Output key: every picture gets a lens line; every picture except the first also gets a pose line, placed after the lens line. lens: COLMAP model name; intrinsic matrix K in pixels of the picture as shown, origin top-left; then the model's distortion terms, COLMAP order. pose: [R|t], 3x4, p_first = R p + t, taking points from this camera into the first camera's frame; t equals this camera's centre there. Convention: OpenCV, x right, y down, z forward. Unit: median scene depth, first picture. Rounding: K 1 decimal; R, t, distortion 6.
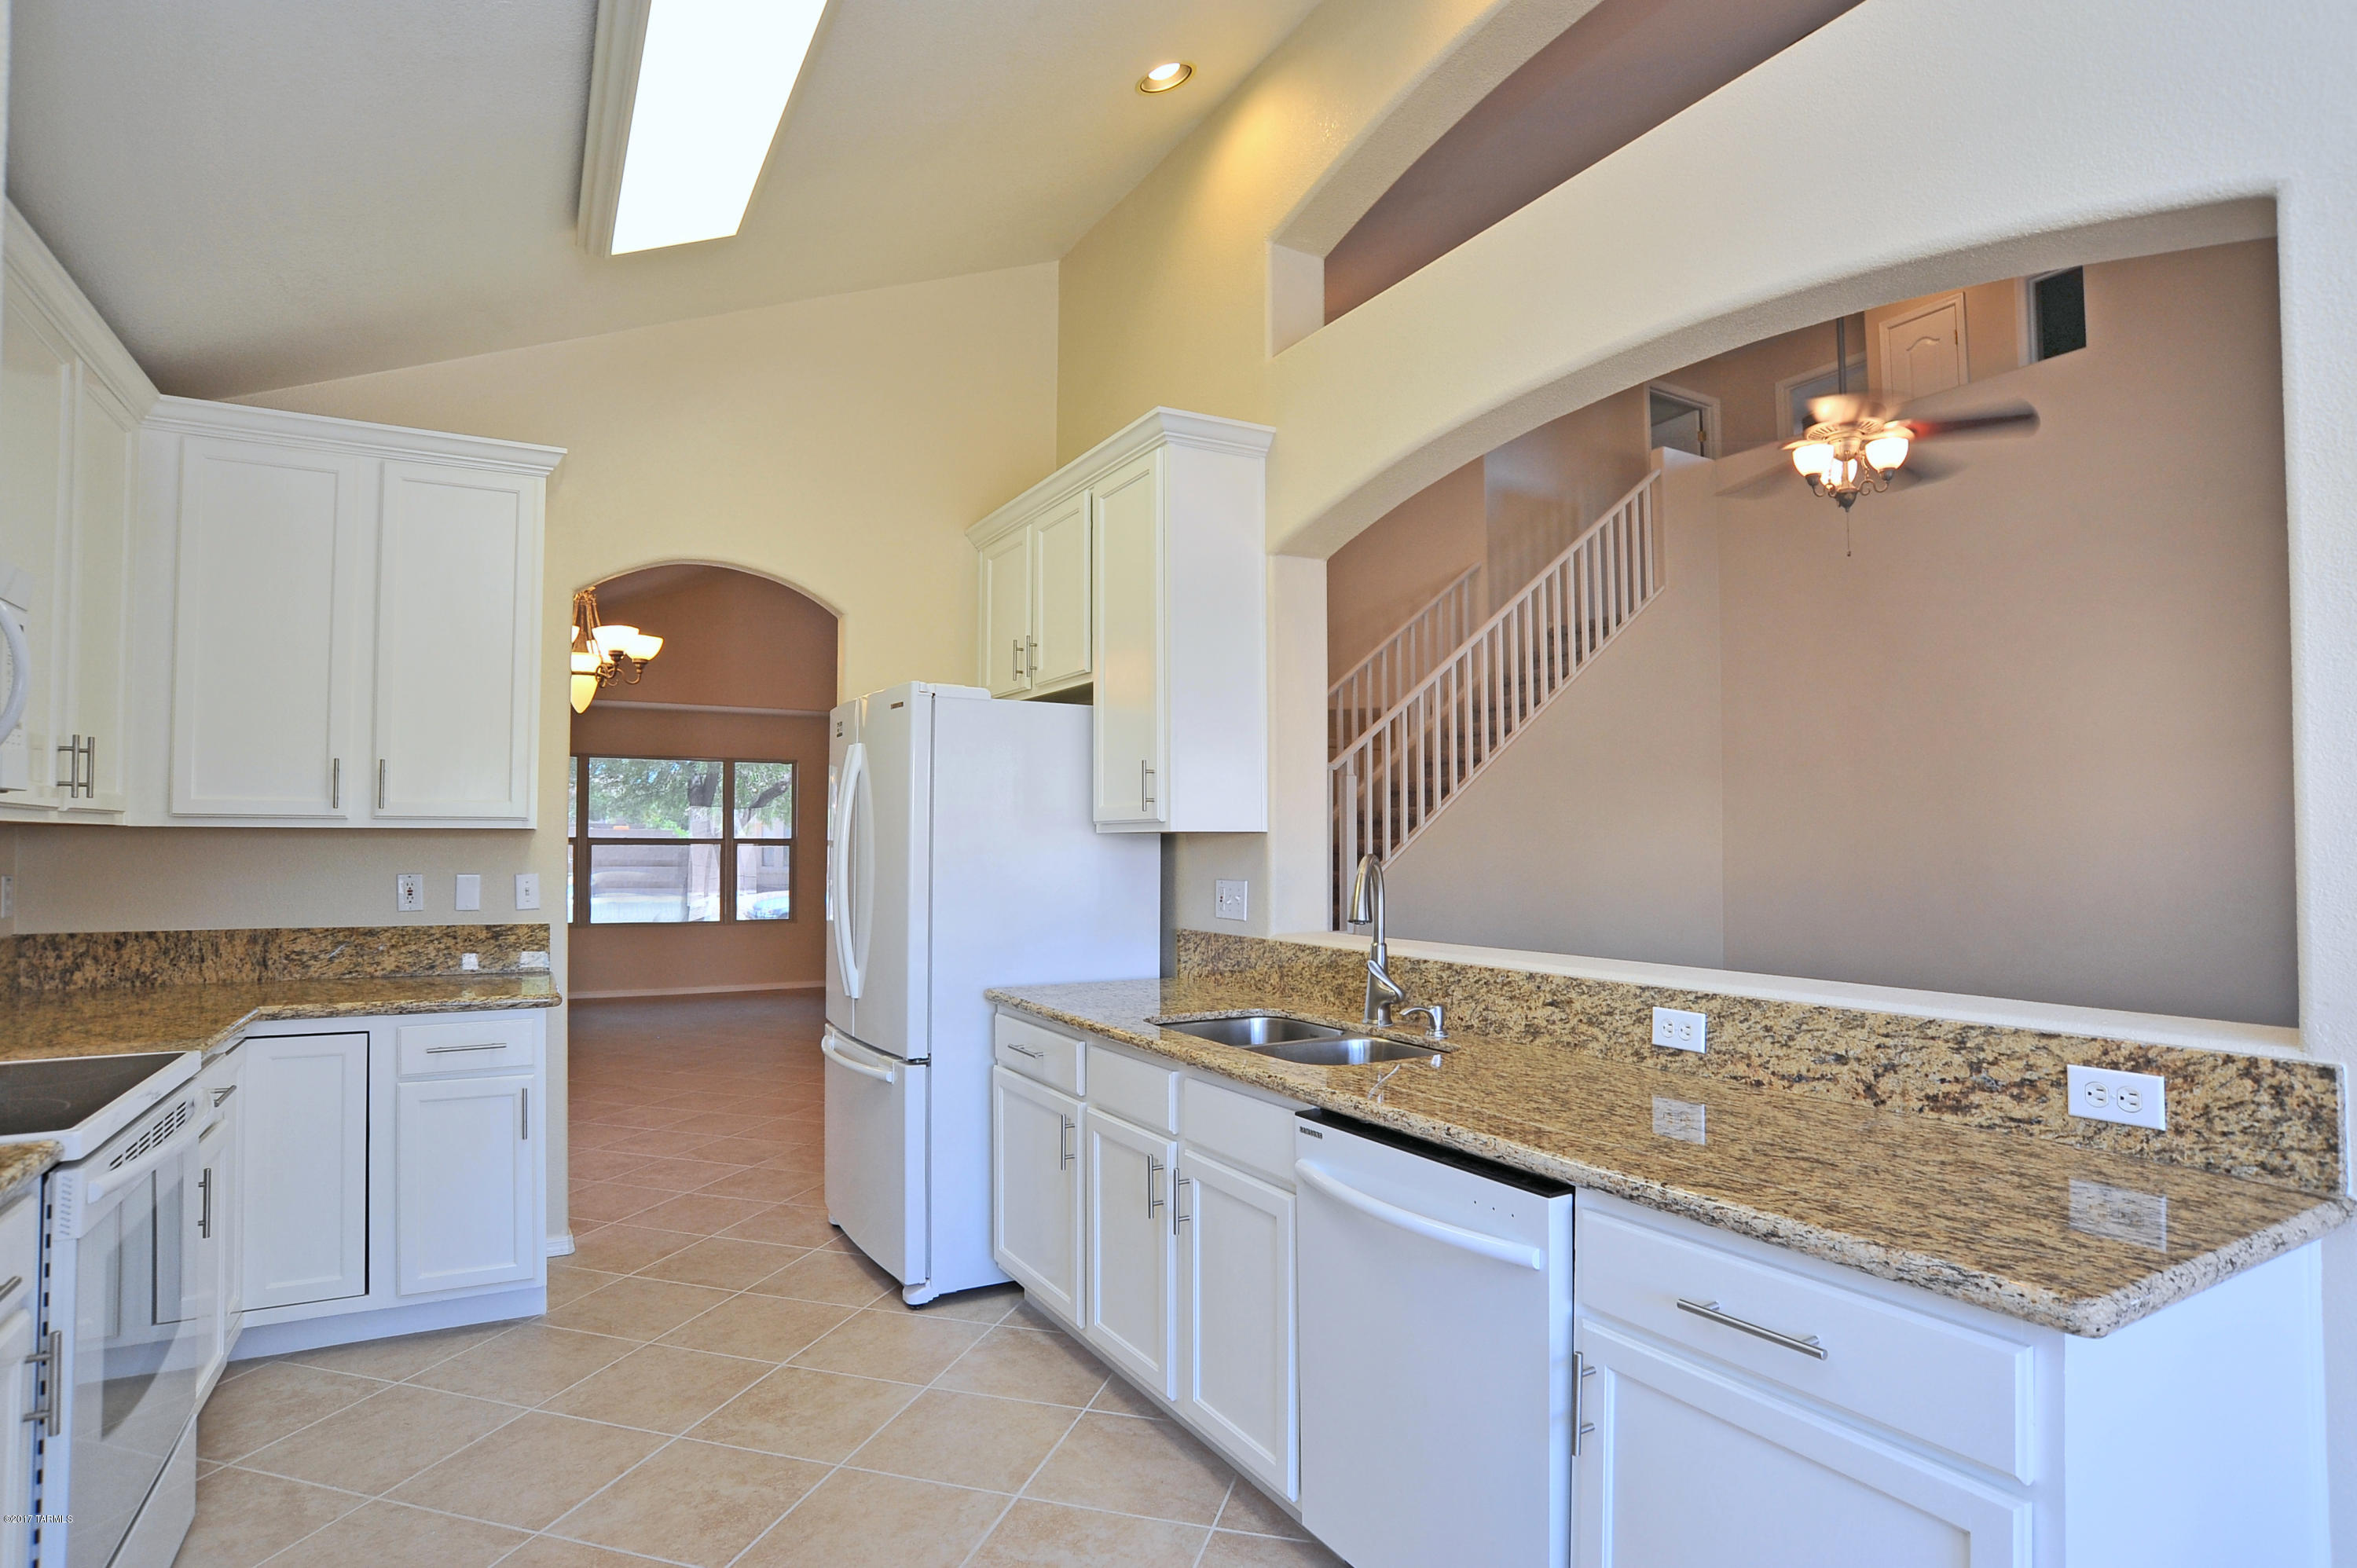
lens RADIAL K [[1221.8, 0, 1171.0], [0, 1221.8, 802.6], [0, 0, 1]] dist [-0.097582, 0.047986]
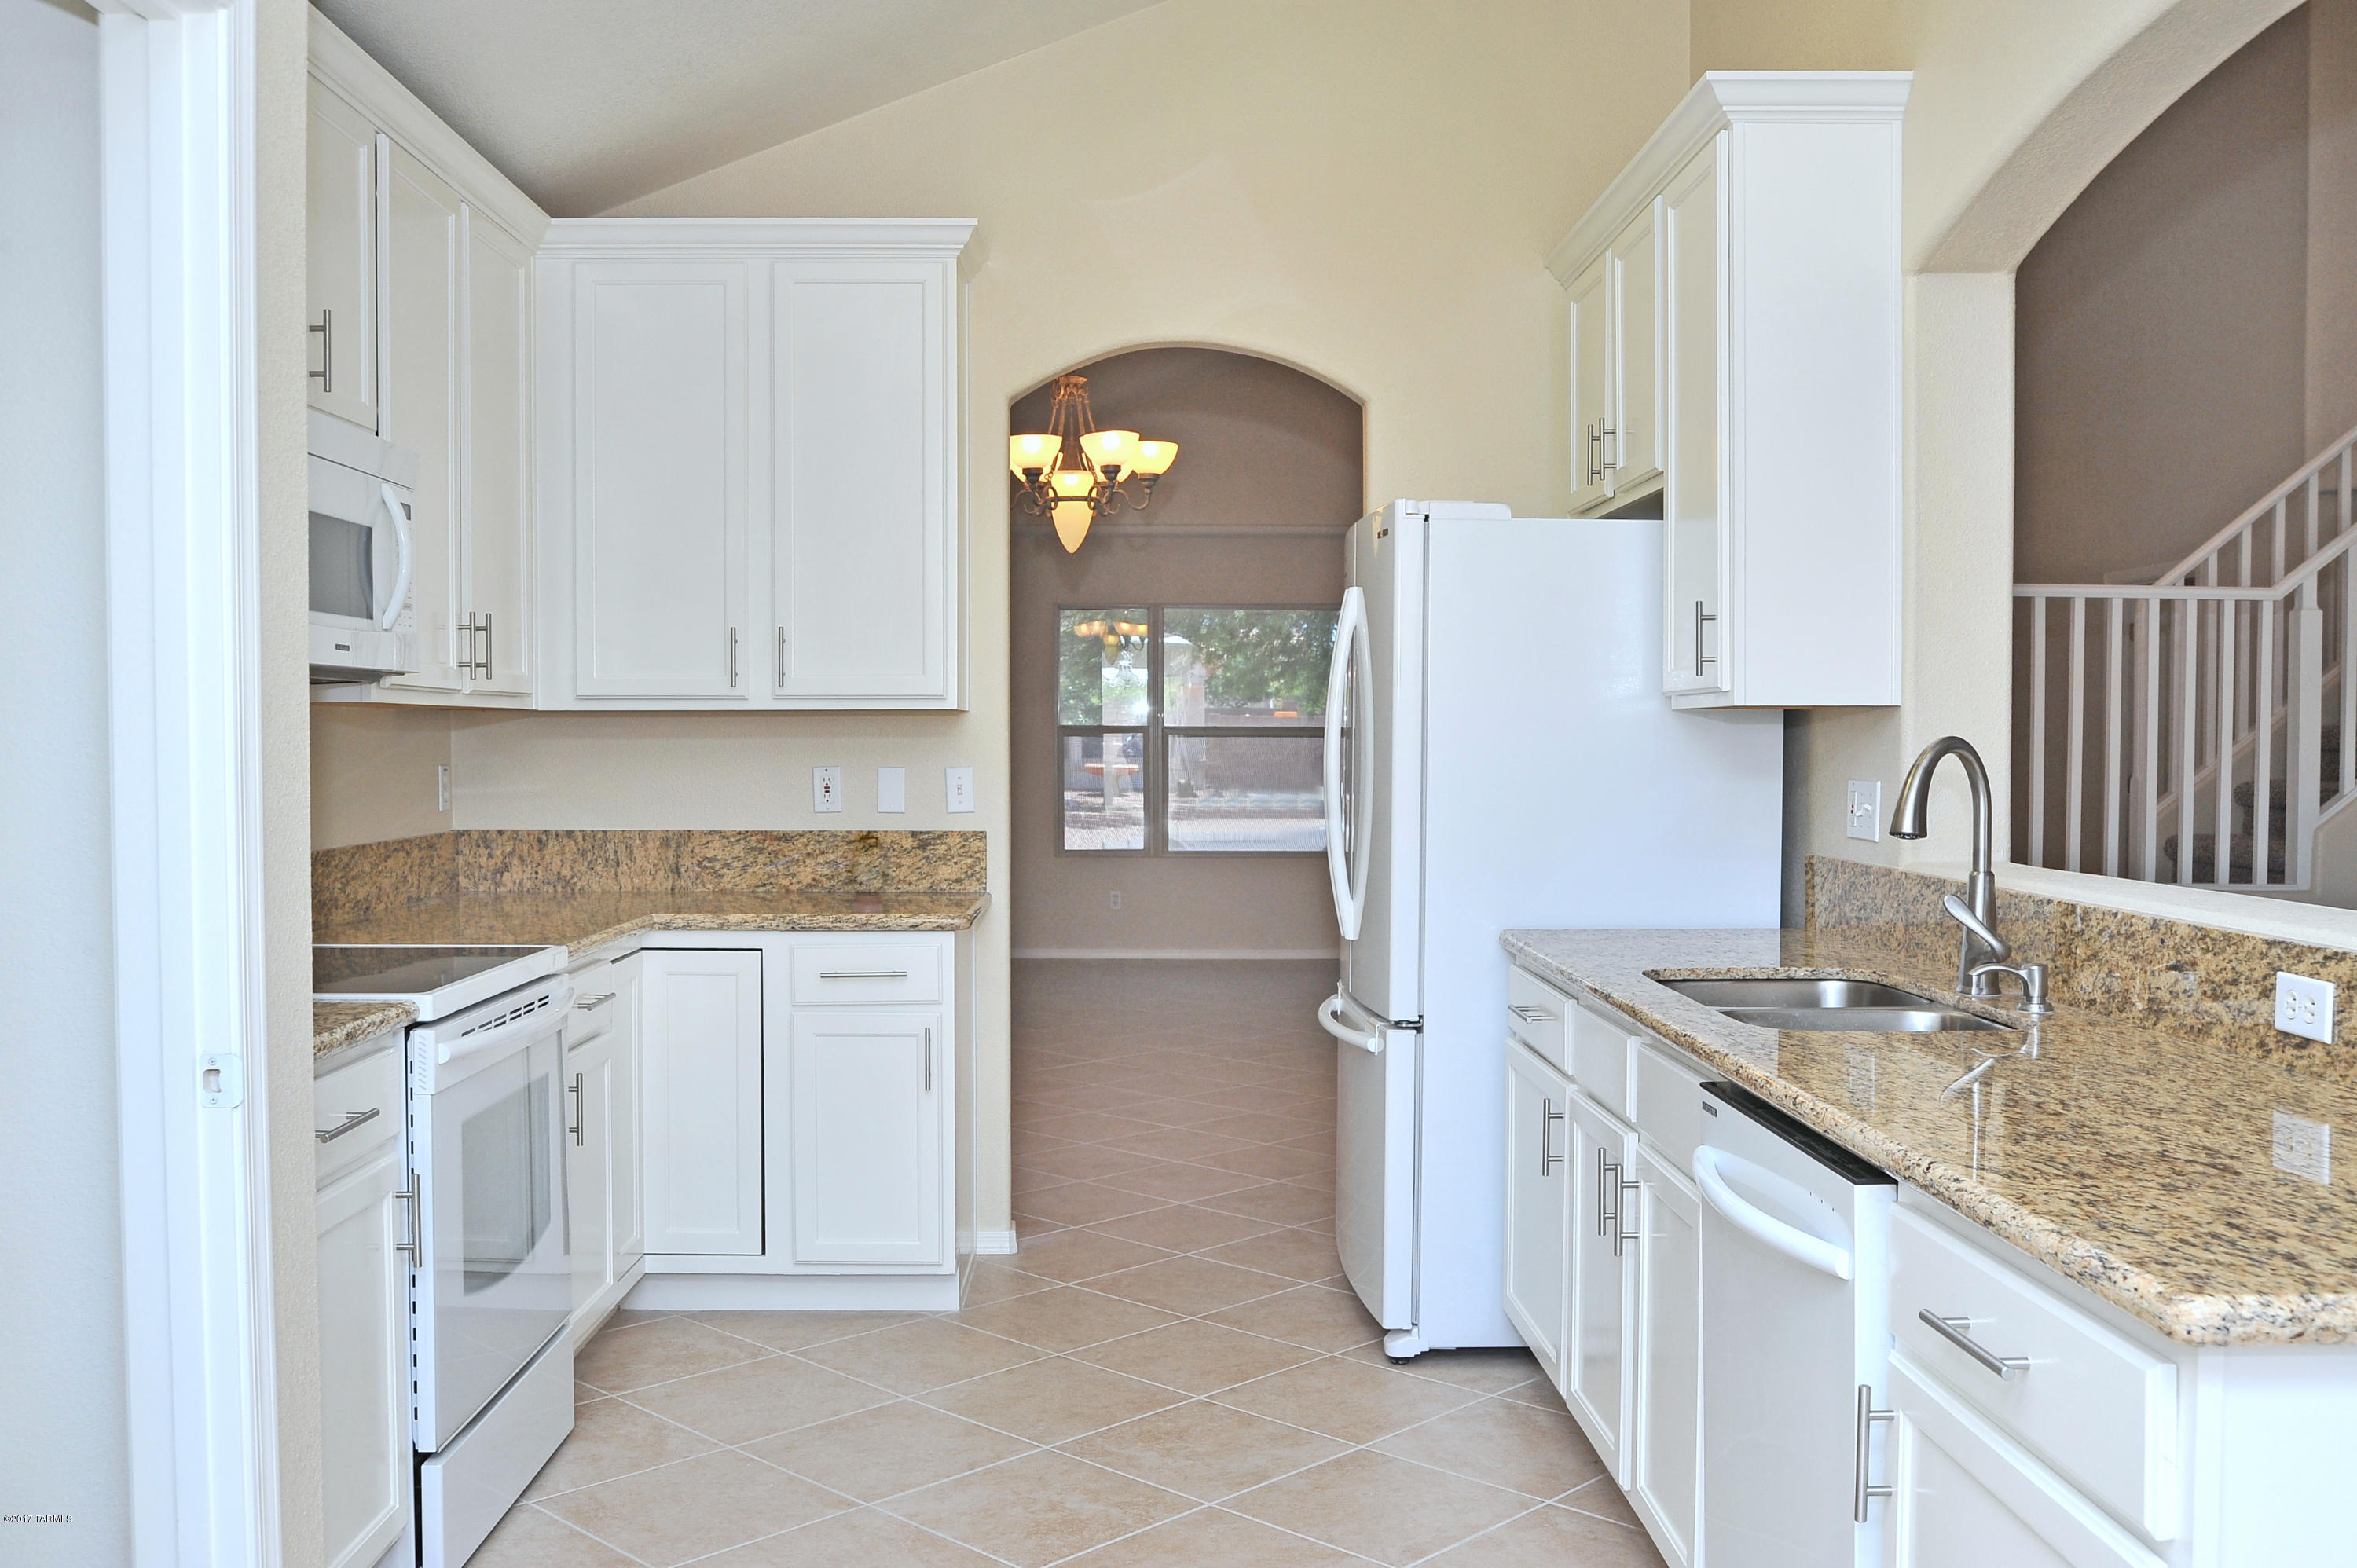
lens RADIAL K [[2073.8, 0, 1178.5], [0, 2073.8, 784.0], [0, 0, 1]] dist [-0.056412, 0.005495]
pose [[0.882466, 0.010006, -0.470270, 0.273042], [0.016583, 0.998490, 0.052363, 0.001922], [0.470084, -0.054008, 0.880968, -0.161436]]
